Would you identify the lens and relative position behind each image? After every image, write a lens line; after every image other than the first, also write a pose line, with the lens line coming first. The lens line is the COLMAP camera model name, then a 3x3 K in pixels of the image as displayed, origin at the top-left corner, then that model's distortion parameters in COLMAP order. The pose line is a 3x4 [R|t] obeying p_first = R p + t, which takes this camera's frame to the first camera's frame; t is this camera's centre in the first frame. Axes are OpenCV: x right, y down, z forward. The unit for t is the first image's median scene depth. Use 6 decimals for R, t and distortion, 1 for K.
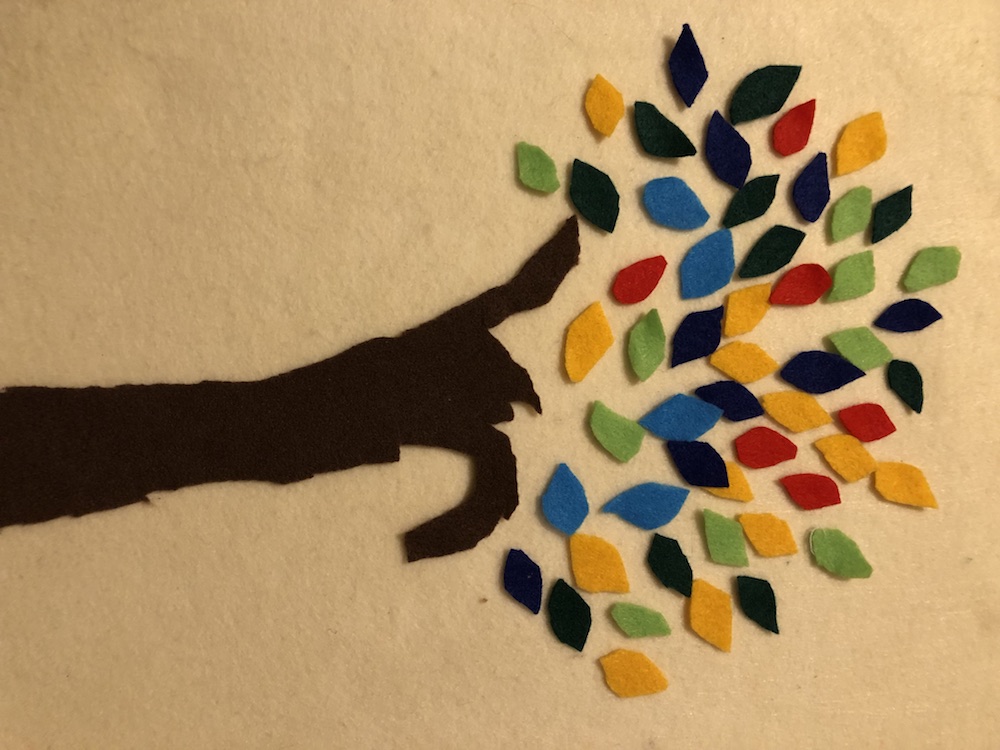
lens RADIAL K [[825.4, 0, 498.3], [0, 825.4, 374.1], [0, 0, 1]] dist [0.013545, -0.005339]
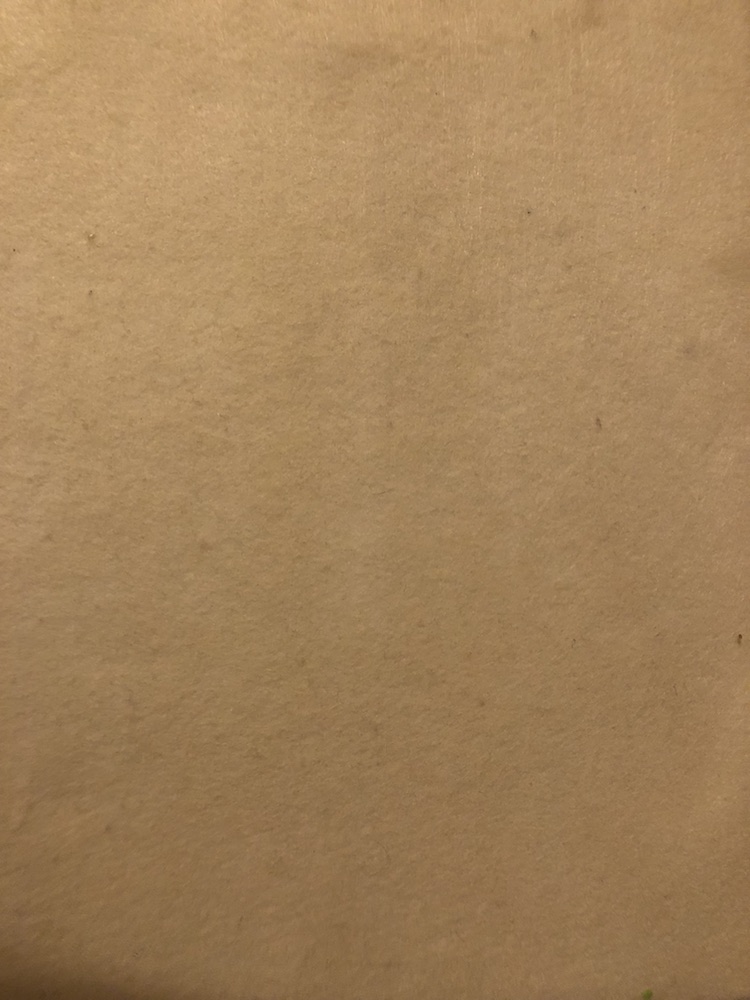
lens RADIAL K [[825.4, 0, 372.0], [0, 825.4, 497.8], [0, 0, 1]] dist [0.013545, -0.005339]
pose [[0.026073, -0.999464, -0.019814, 0.003744], [0.999081, 0.025379, 0.034531, 0.002538], [-0.034010, -0.020697, 0.999207, -0.050917]]
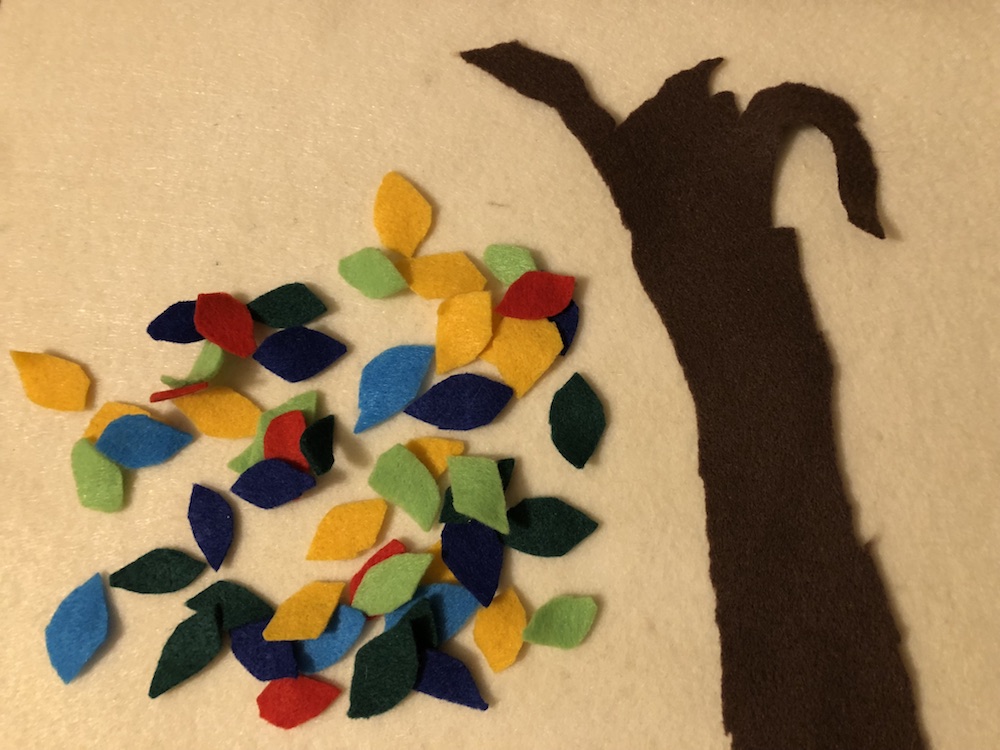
lens RADIAL K [[825.4, 0, 501.5], [0, 825.4, 376.7], [0, 0, 1]] dist [0.013545, -0.005339]
pose [[-0.980023, -0.176889, 0.090915, -0.006571], [0.193069, -0.955889, 0.221361, 0.001267], [0.047748, 0.234492, 0.970945, 0.171527]]
